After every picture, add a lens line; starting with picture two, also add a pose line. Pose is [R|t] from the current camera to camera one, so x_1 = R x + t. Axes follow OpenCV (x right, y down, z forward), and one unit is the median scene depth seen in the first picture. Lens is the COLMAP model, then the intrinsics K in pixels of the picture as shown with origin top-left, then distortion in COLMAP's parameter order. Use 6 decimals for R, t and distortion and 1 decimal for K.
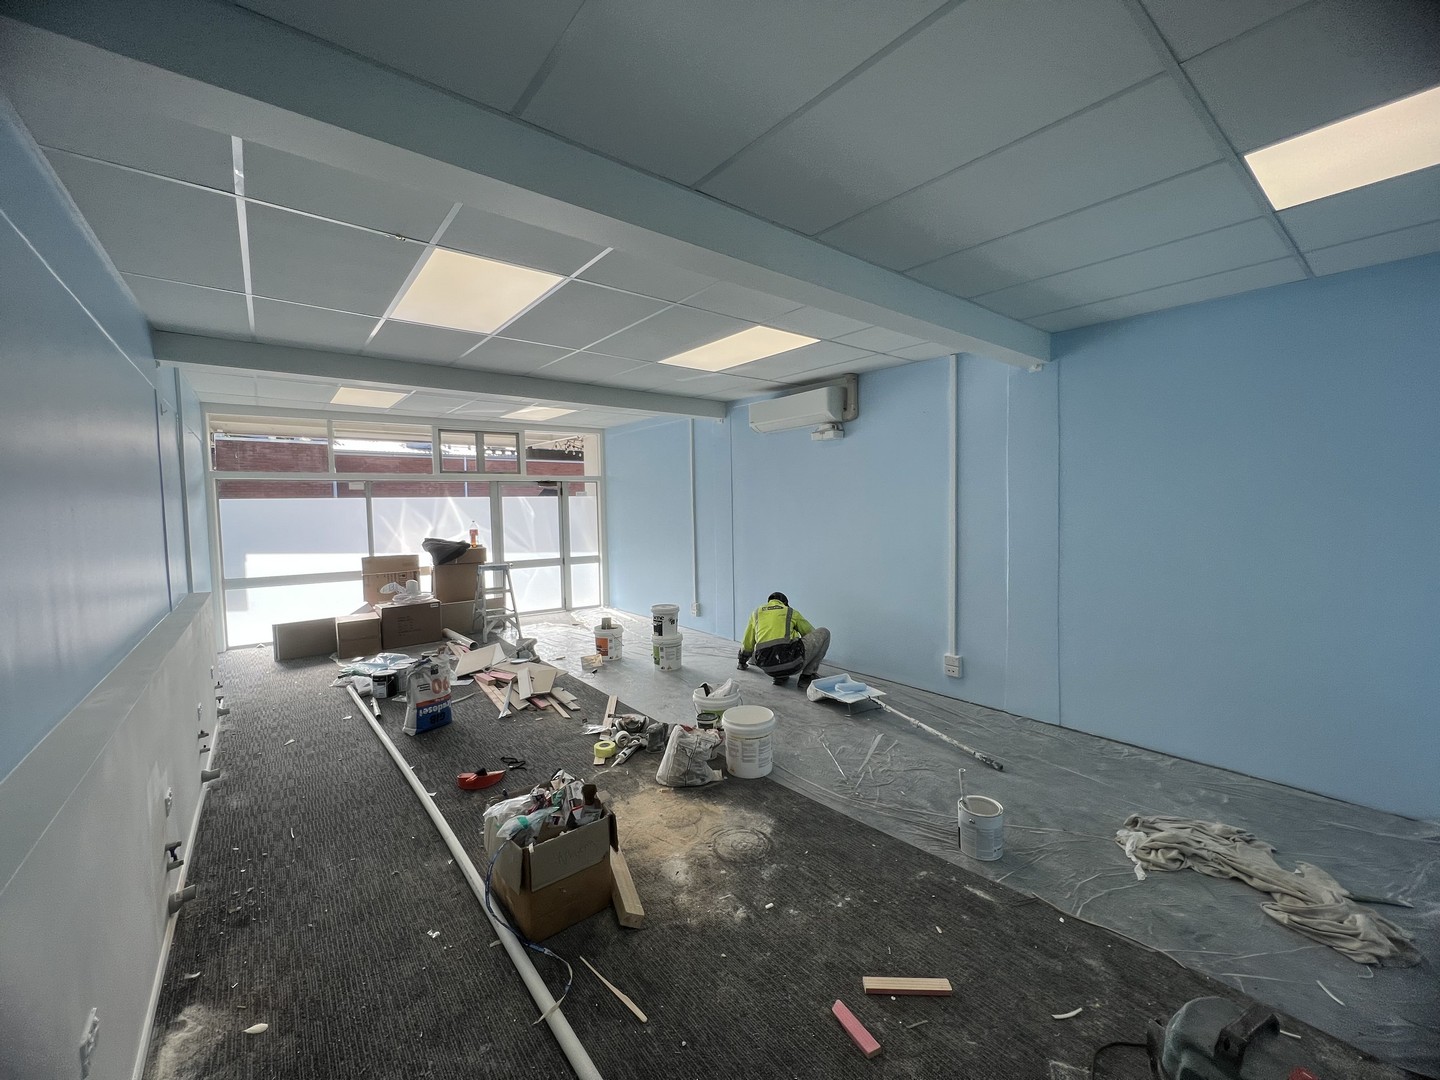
lens RADIAL K [[576.0, 0, 715.8], [0, 576.0, 537.1], [0, 0, 1]] dist [-0.003175, 0.000346]
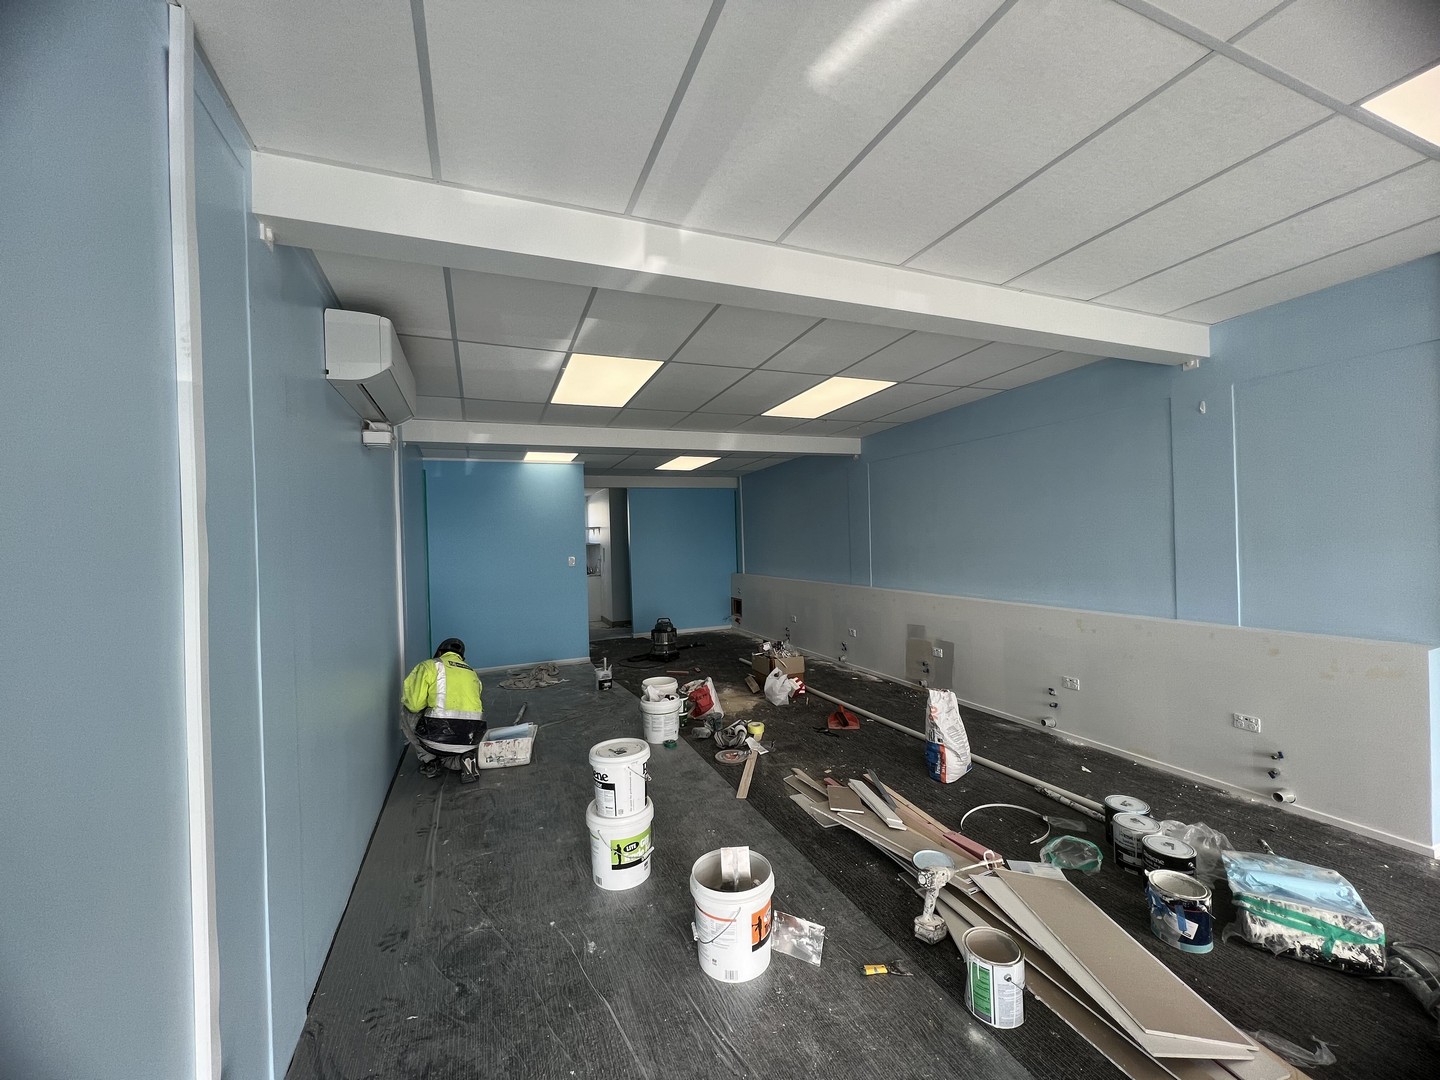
lens RADIAL K [[576.0, 0, 715.8], [0, 576.0, 537.1], [0, 0, 1]] dist [-0.003175, 0.000346]
pose [[-0.961075, 0.051597, 0.271427, -0.558538], [0.065696, 0.996908, 0.043108, -0.130573], [-0.268364, 0.059262, -0.961493, 2.615824]]
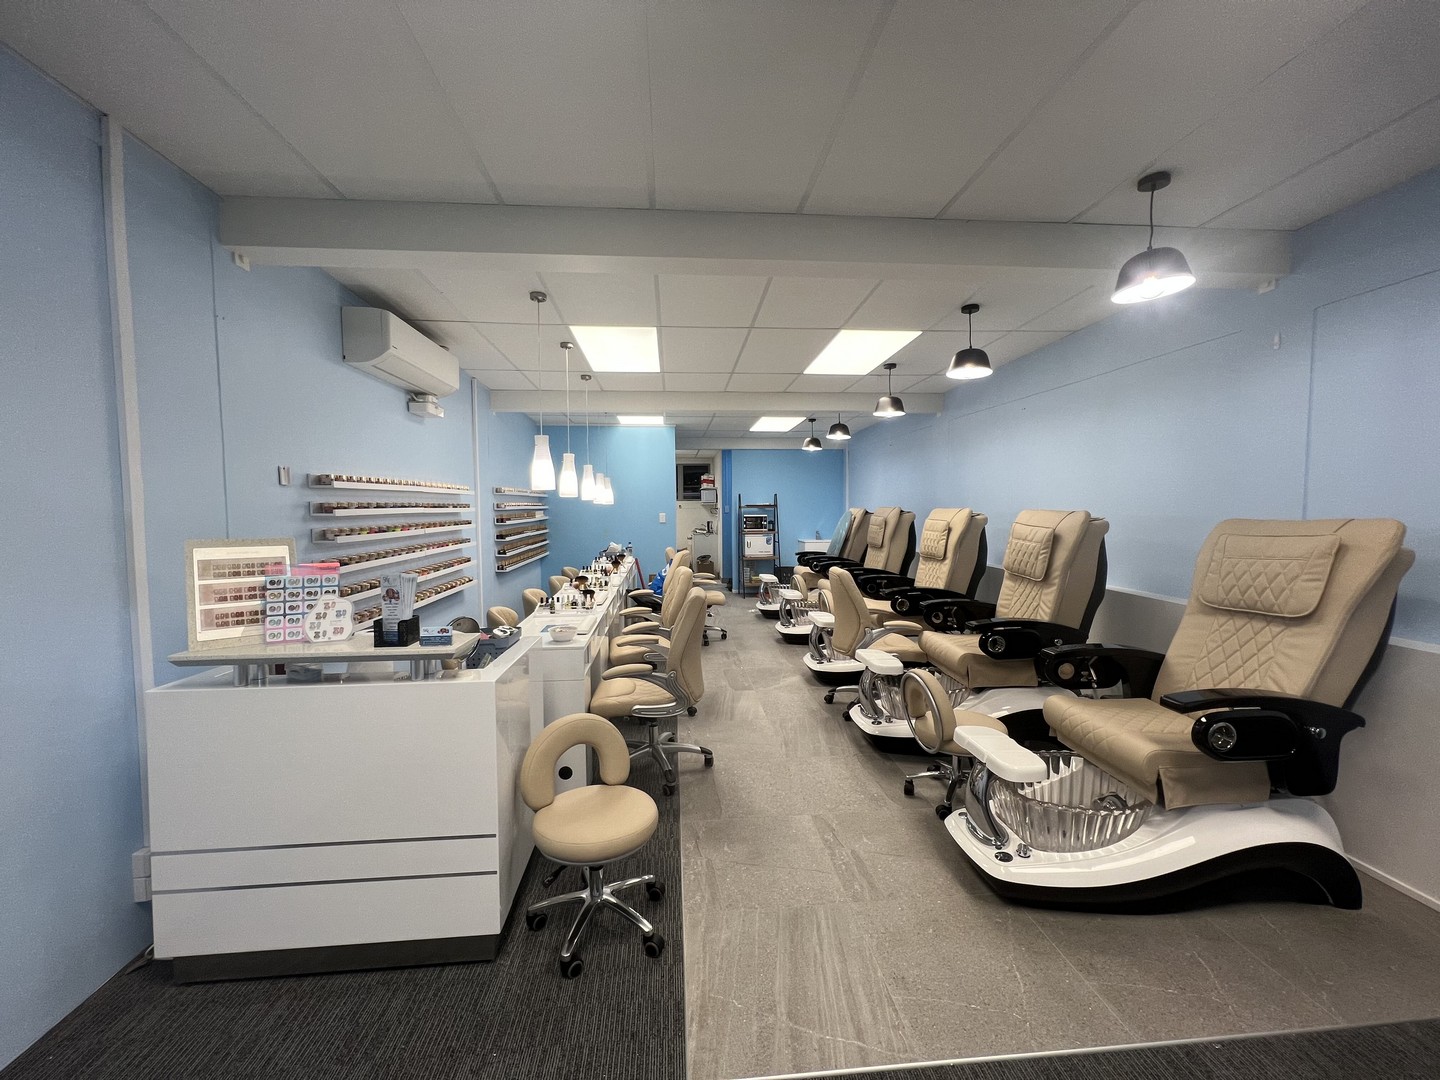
lens RADIAL K [[576.0, 0, 715.8], [0, 576.0, 537.1], [0, 0, 1]] dist [-0.003175, 0.000346]
pose [[-0.833336, -0.004837, 0.552746, -0.959484], [0.053214, 0.994615, 0.088931, -0.096261], [-0.550200, 0.103523, -0.828591, 2.494176]]
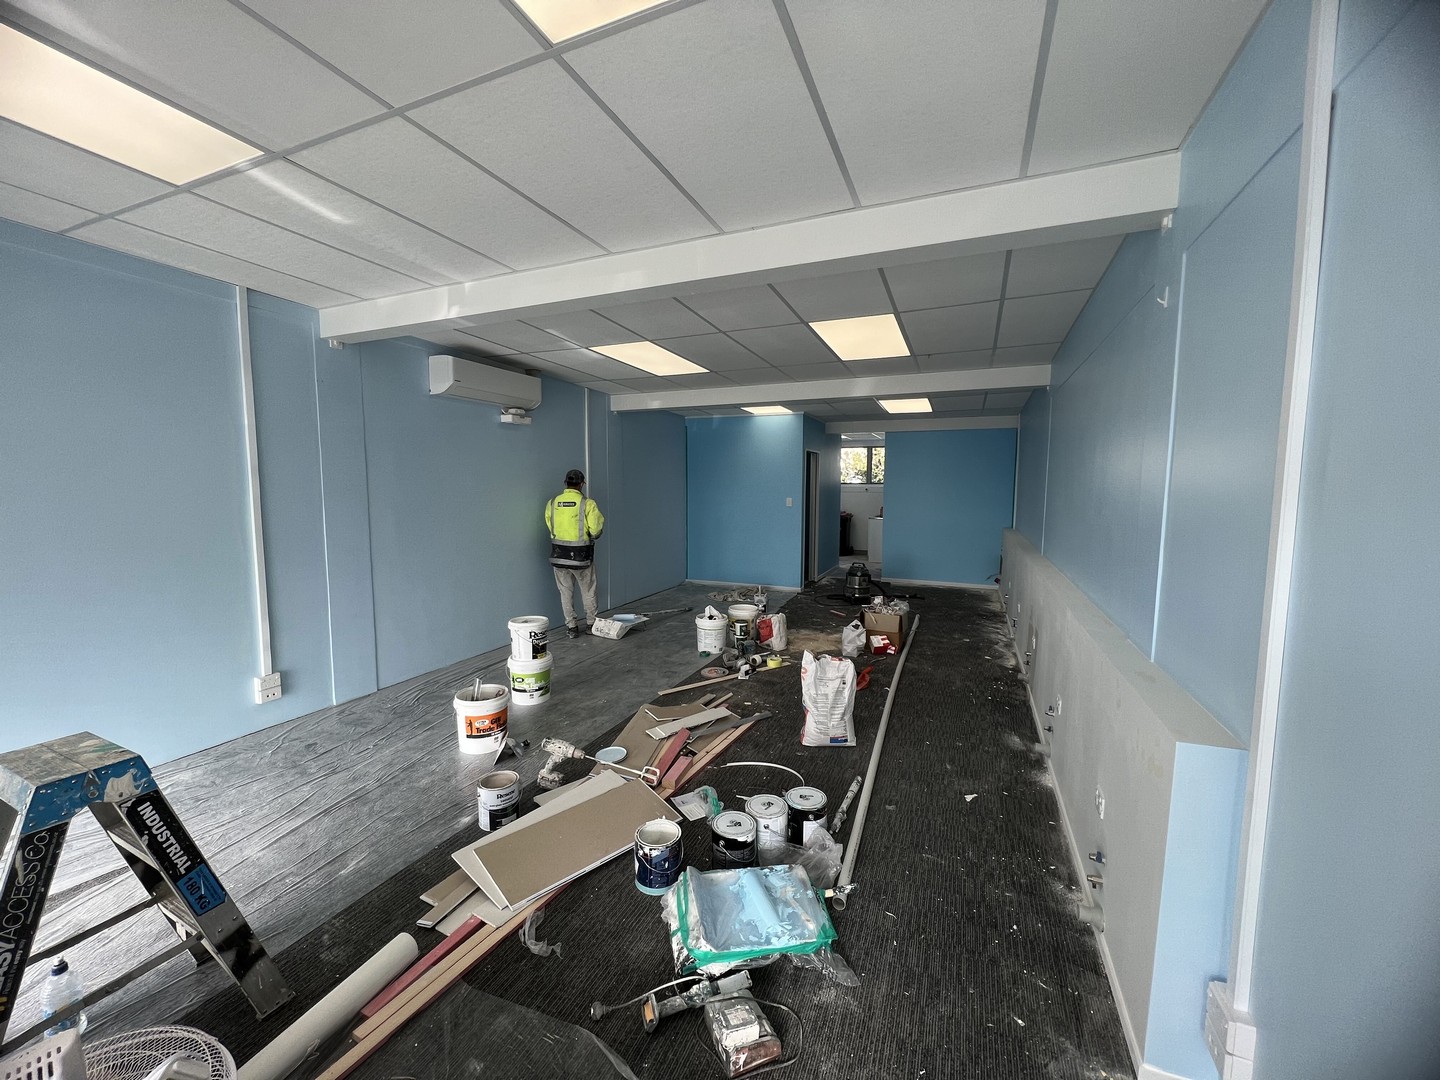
lens RADIAL K [[576.0, 0, 715.8], [0, 576.0, 537.1], [0, 0, 1]] dist [-0.003175, 0.000346]
pose [[-0.474122, -0.062850, 0.878213, -1.558388], [0.052173, 0.993691, 0.099281, -0.087818], [-0.878912, 0.092891, -0.467851, 2.056738]]
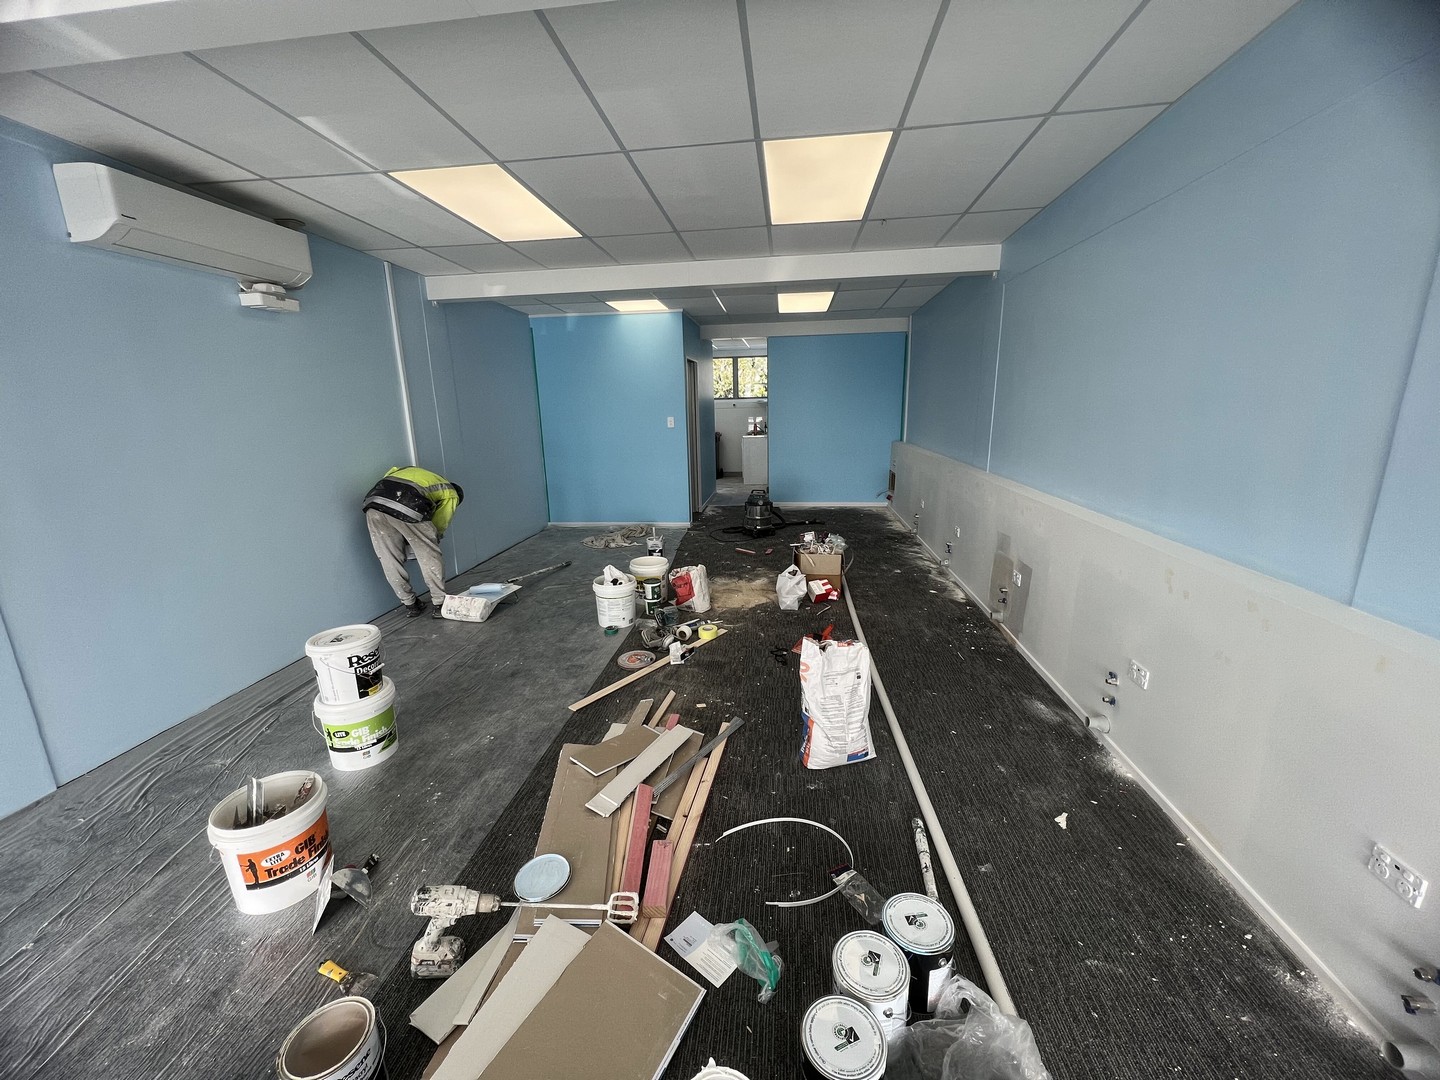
lens RADIAL K [[576.0, 0, 715.8], [0, 576.0, 537.1], [0, 0, 1]] dist [-0.003175, 0.000346]
pose [[-0.704449, -0.127070, 0.698287, -1.097272], [0.075163, 0.964954, 0.251423, -0.084268], [-0.705763, 0.229600, -0.670210, 1.969612]]
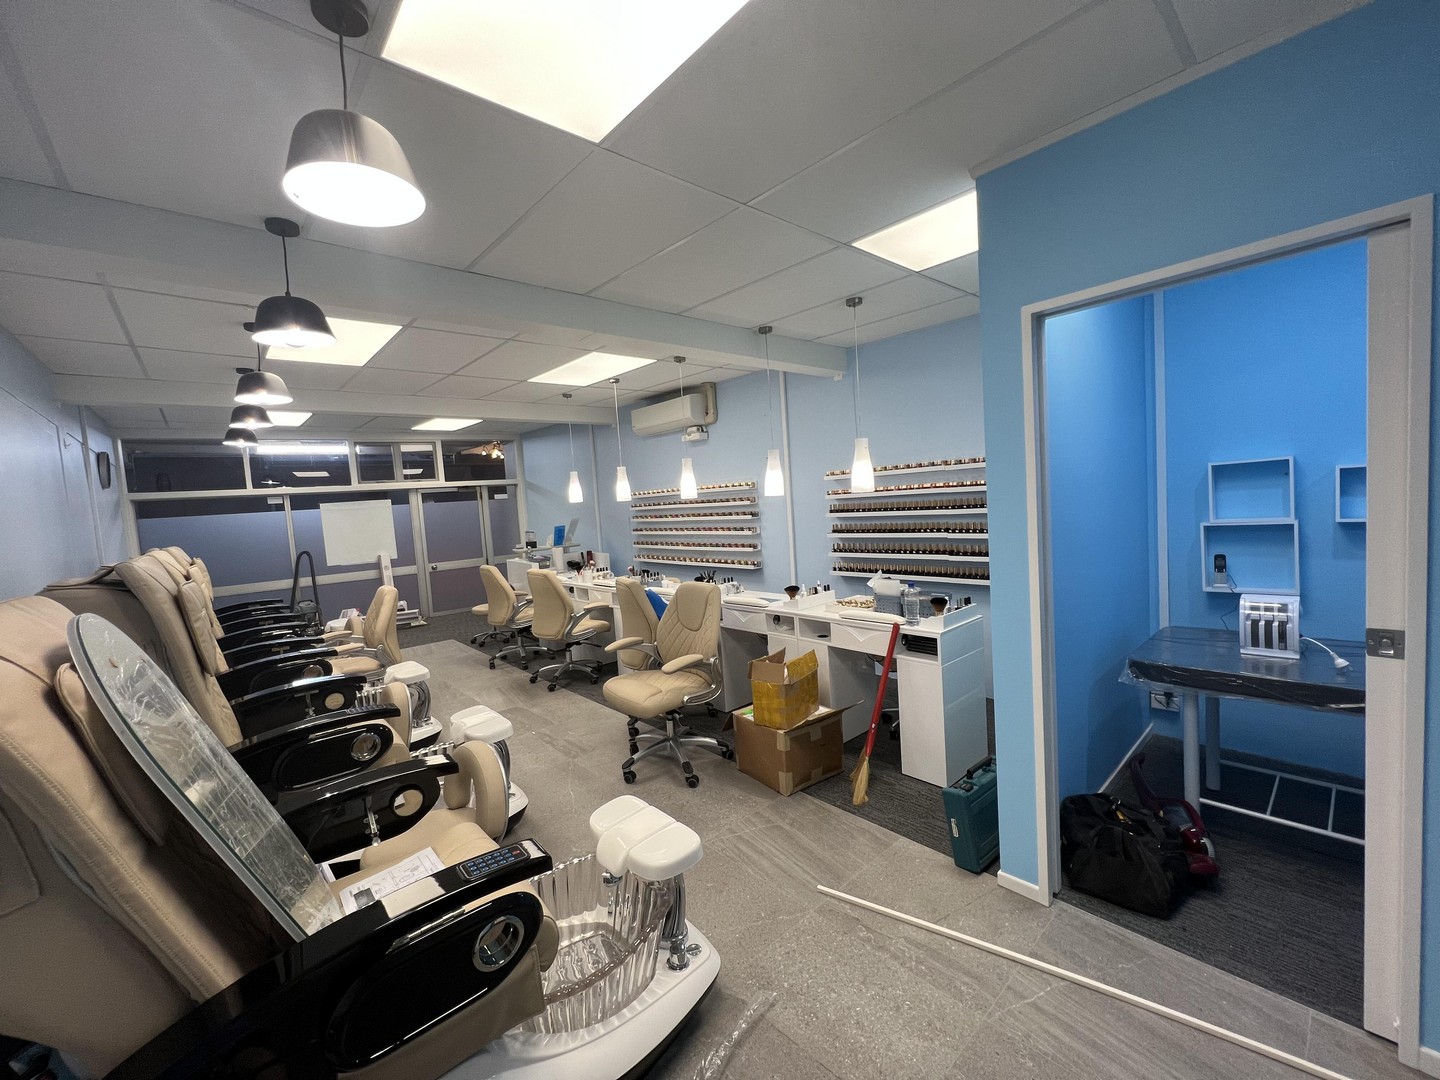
lens RADIAL K [[576.0, 0, 715.8], [0, 576.0, 537.1], [0, 0, 1]] dist [-0.003175, 0.000346]
pose [[0.997007, -0.045745, 0.062324, 0.266580], [0.045118, 0.998916, 0.011432, 0.015235], [-0.062779, -0.008586, 0.997991, -0.232987]]
